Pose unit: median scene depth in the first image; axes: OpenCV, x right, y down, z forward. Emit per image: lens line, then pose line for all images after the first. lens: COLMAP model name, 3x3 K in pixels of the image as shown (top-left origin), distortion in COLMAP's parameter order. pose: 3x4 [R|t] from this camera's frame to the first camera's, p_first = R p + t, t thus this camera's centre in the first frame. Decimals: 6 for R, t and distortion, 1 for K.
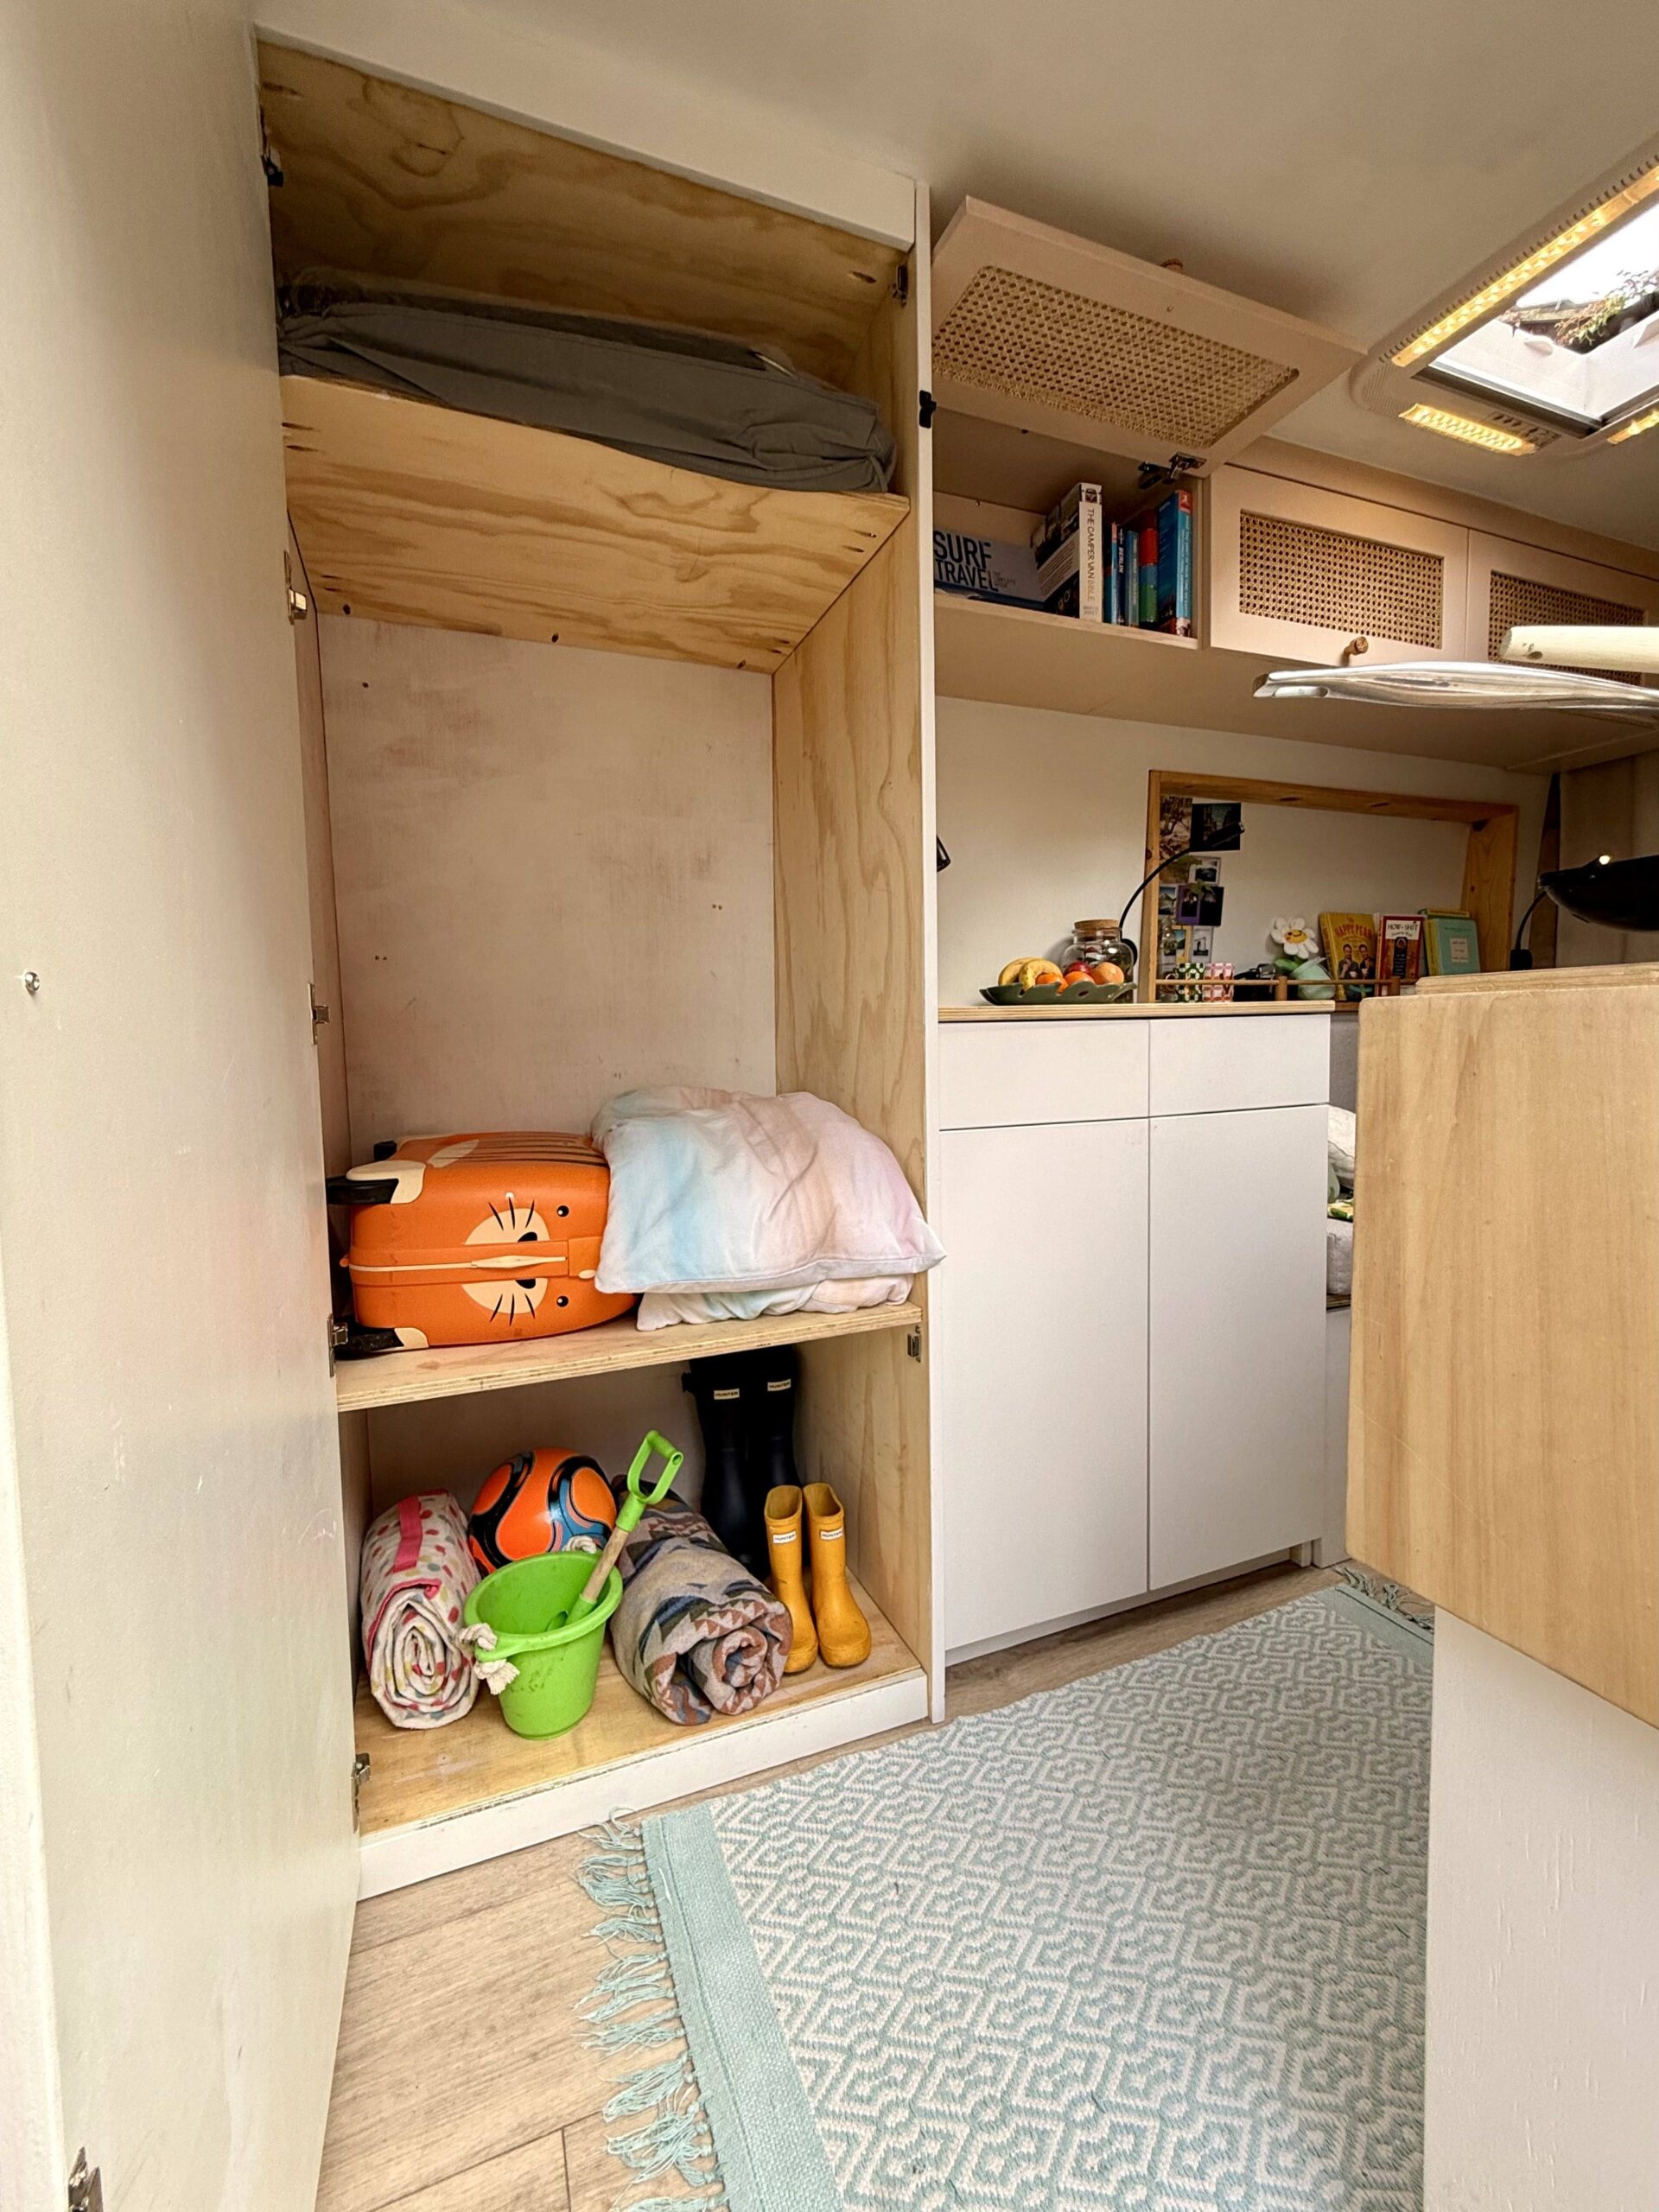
lens RADIAL K [[942.8, 0, 819.4], [0, 942.8, 1101.6], [0, 0, 1]] dist [0.001923, 0.000136]
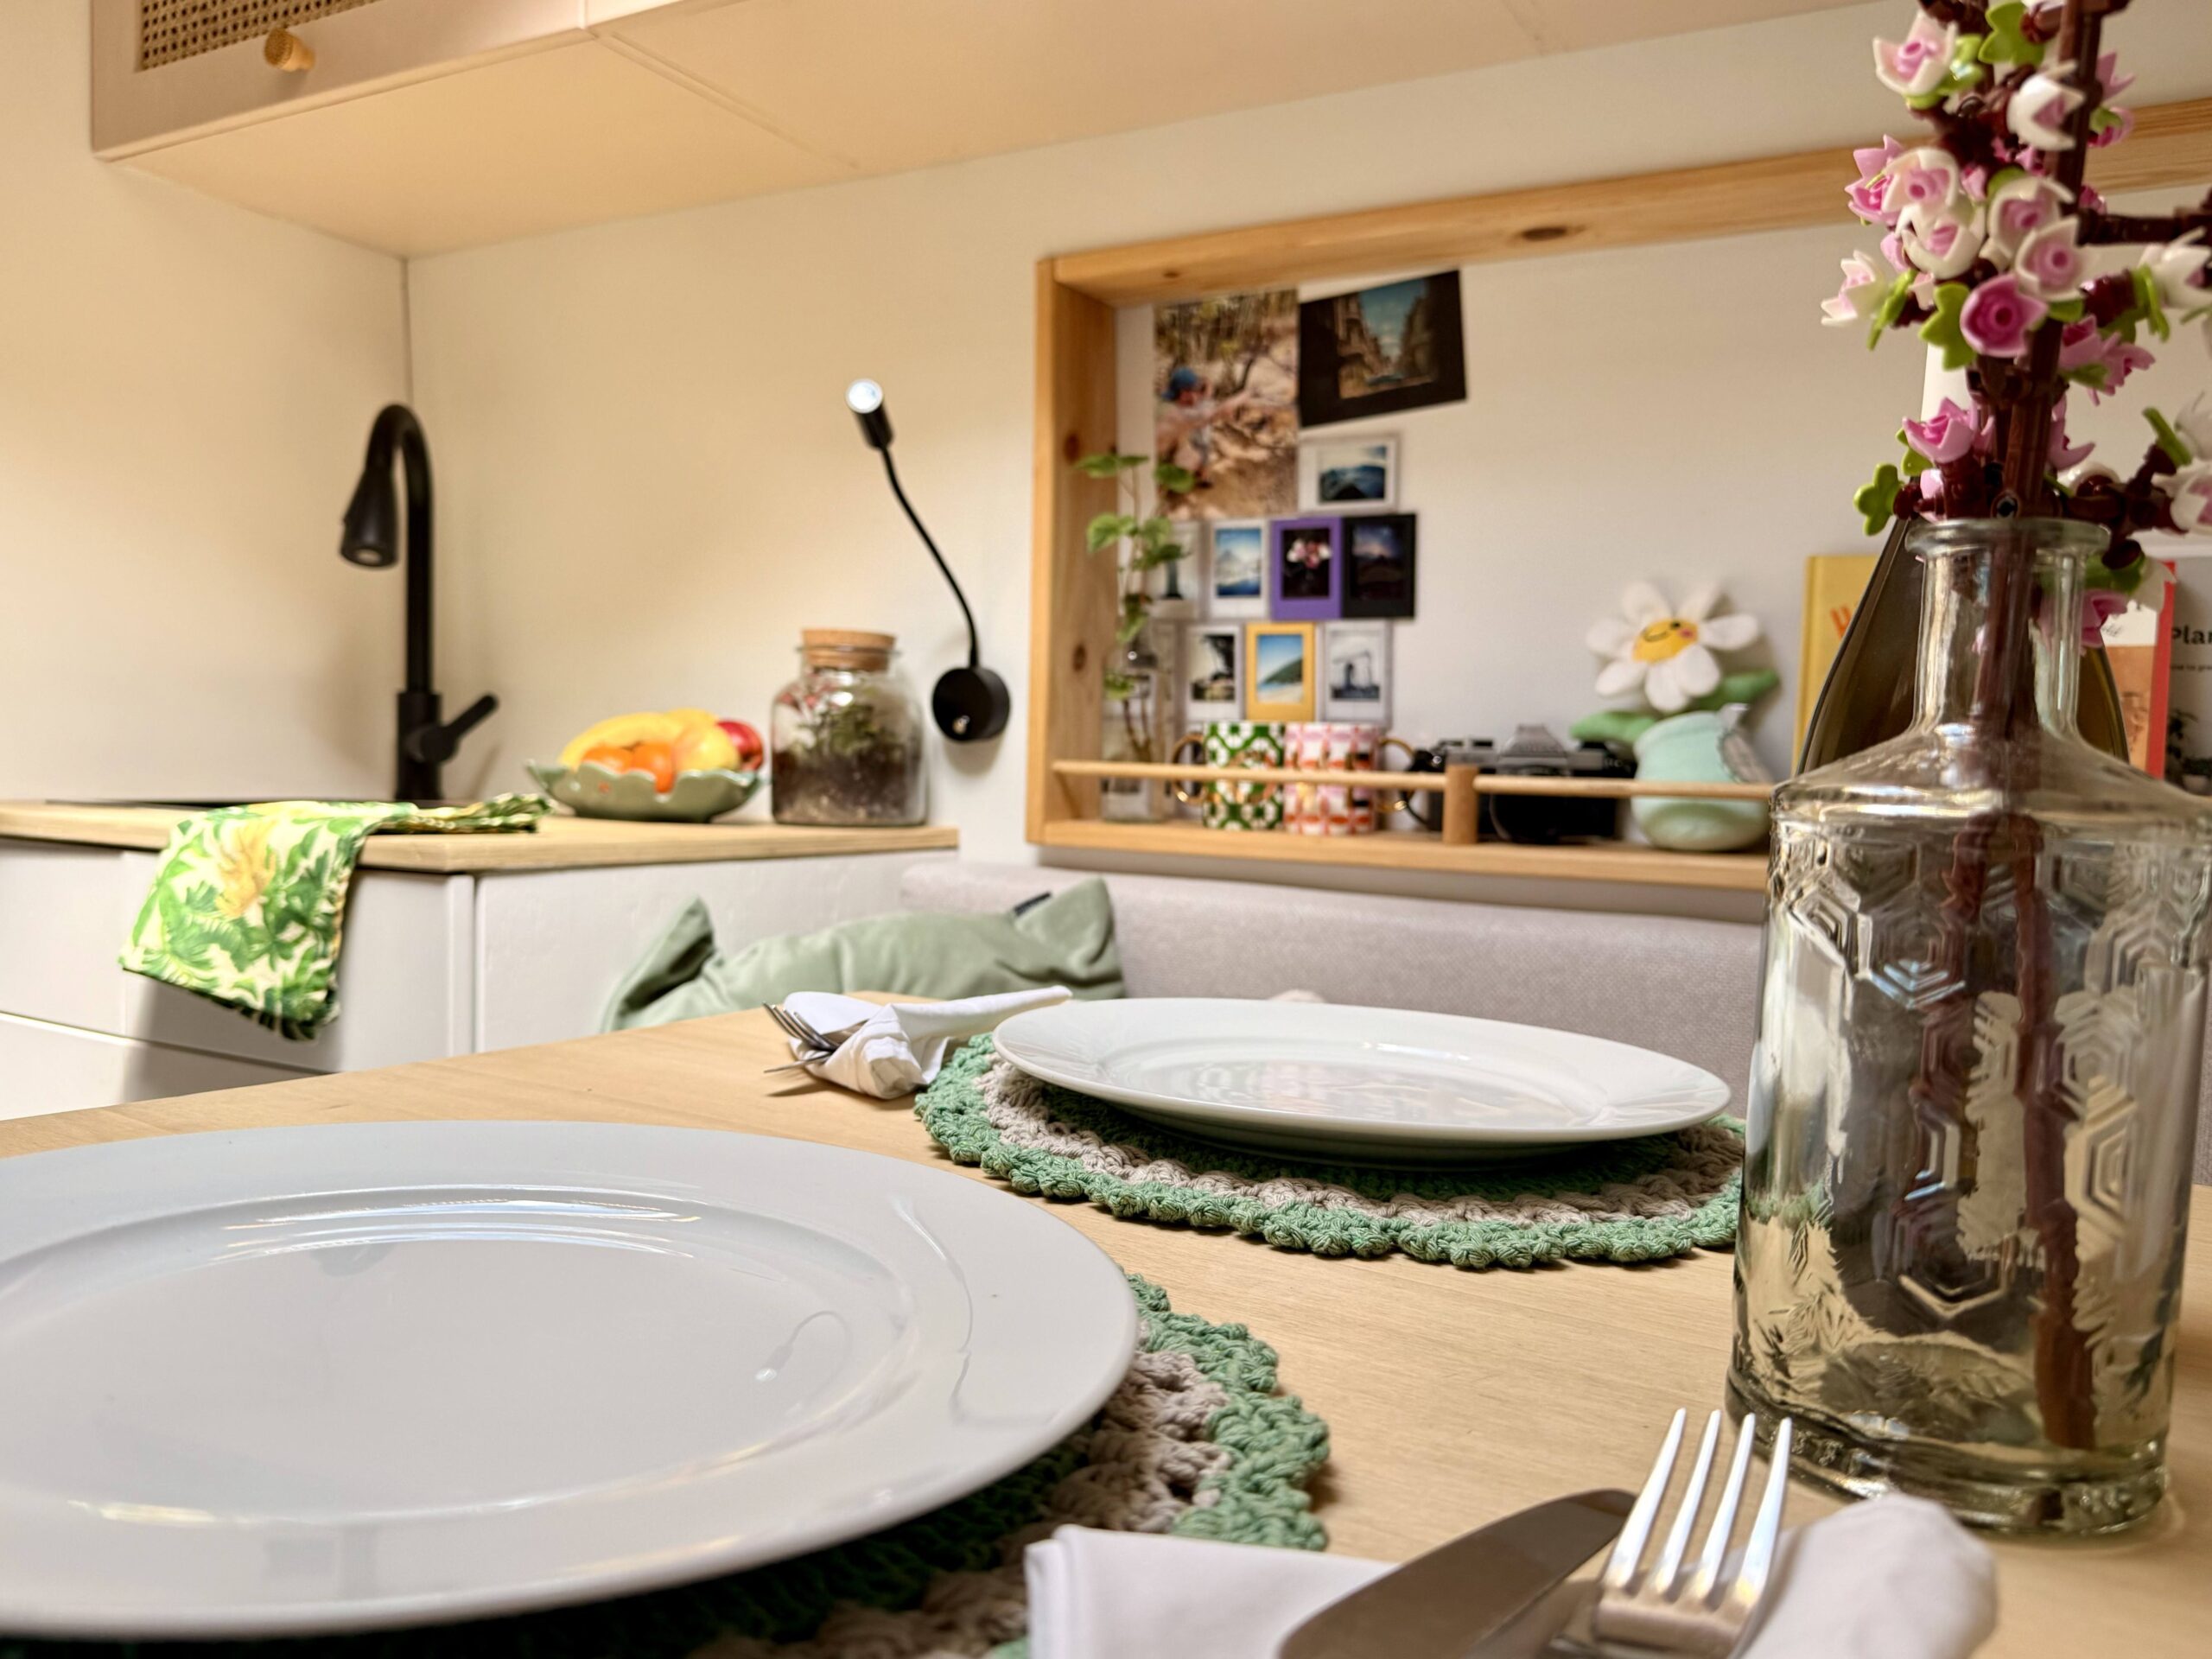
lens RADIAL K [[1719.6, 0, 1106.0], [0, 1719.6, 829.5], [0, 0, 1]] dist [0.187707, -0.288370]
pose [[0.613278, 0.076740, -0.786130, 1.114313], [-0.102096, 0.994622, 0.017445, -0.133143], [0.783241, 0.069563, 0.617814, 0.633809]]
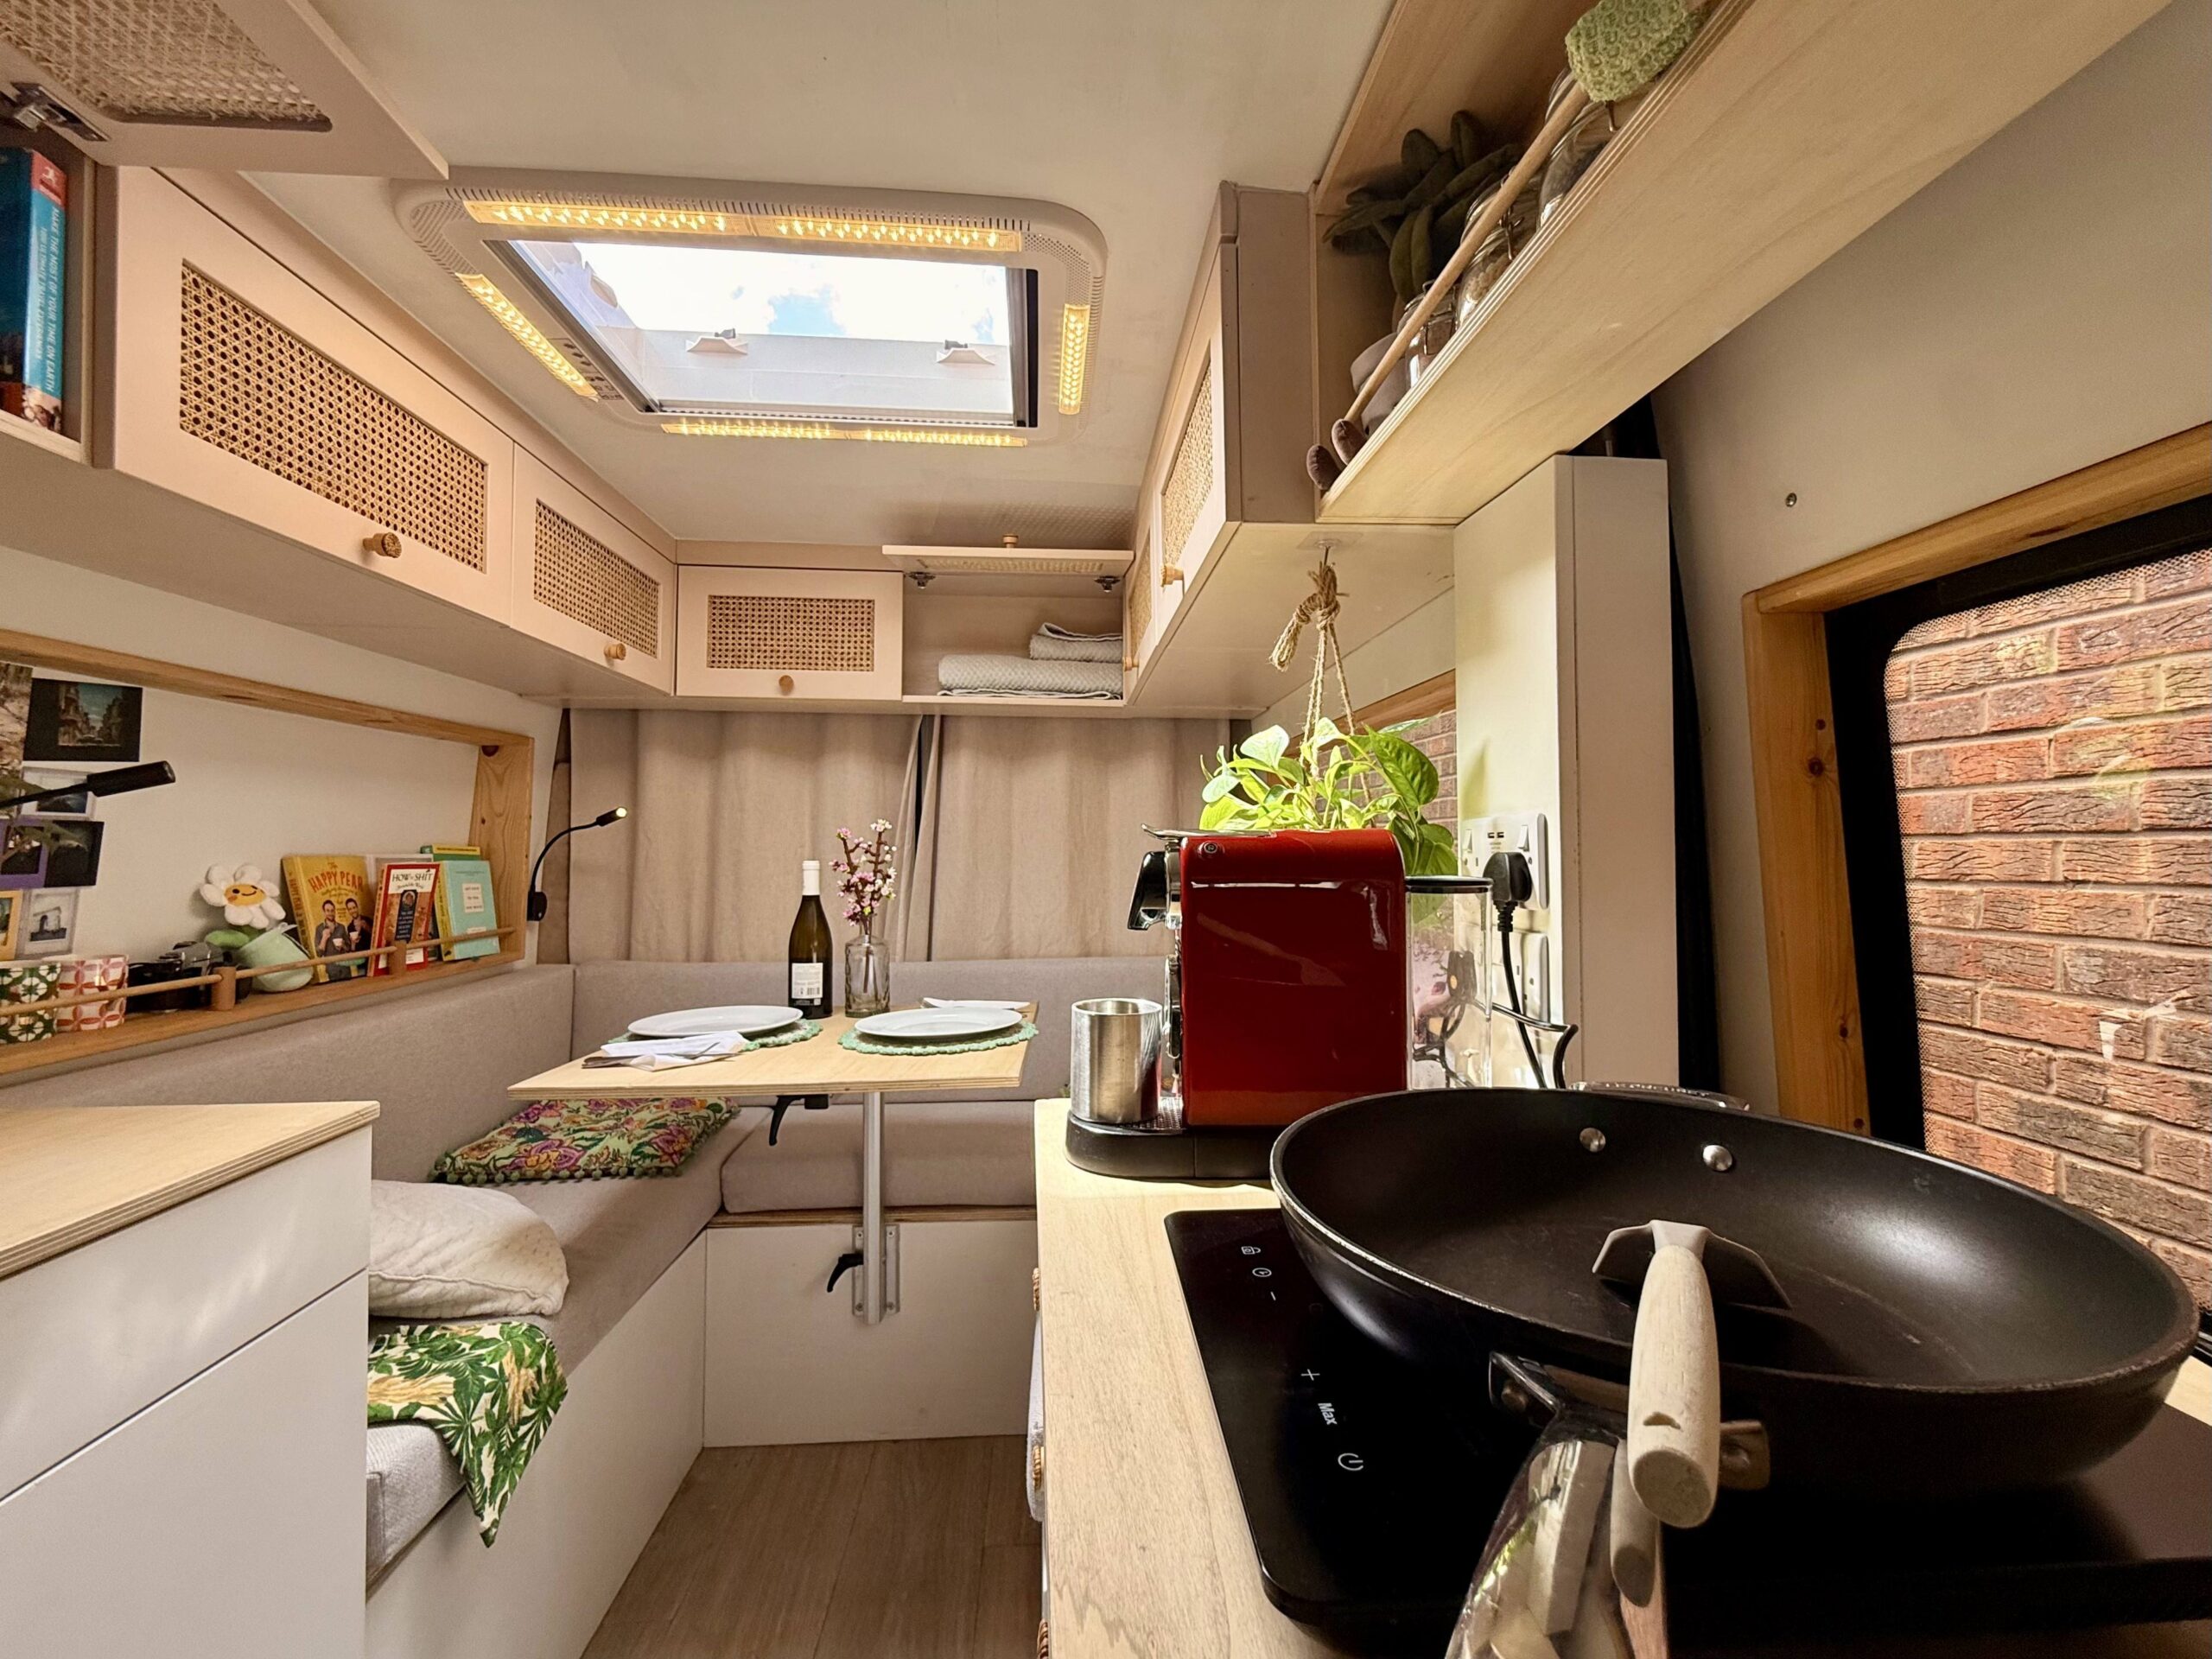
lens RADIAL K [[942.8, 0, 1120.9], [0, 942.8, 830.8], [0, 0, 1]] dist [0.001923, 0.000136]
pose [[0.302719, 0.038600, 0.952298, 0.073033], [0.055698, 0.996755, -0.058108, -0.190216], [-0.951451, 0.070631, 0.299587, 0.272038]]
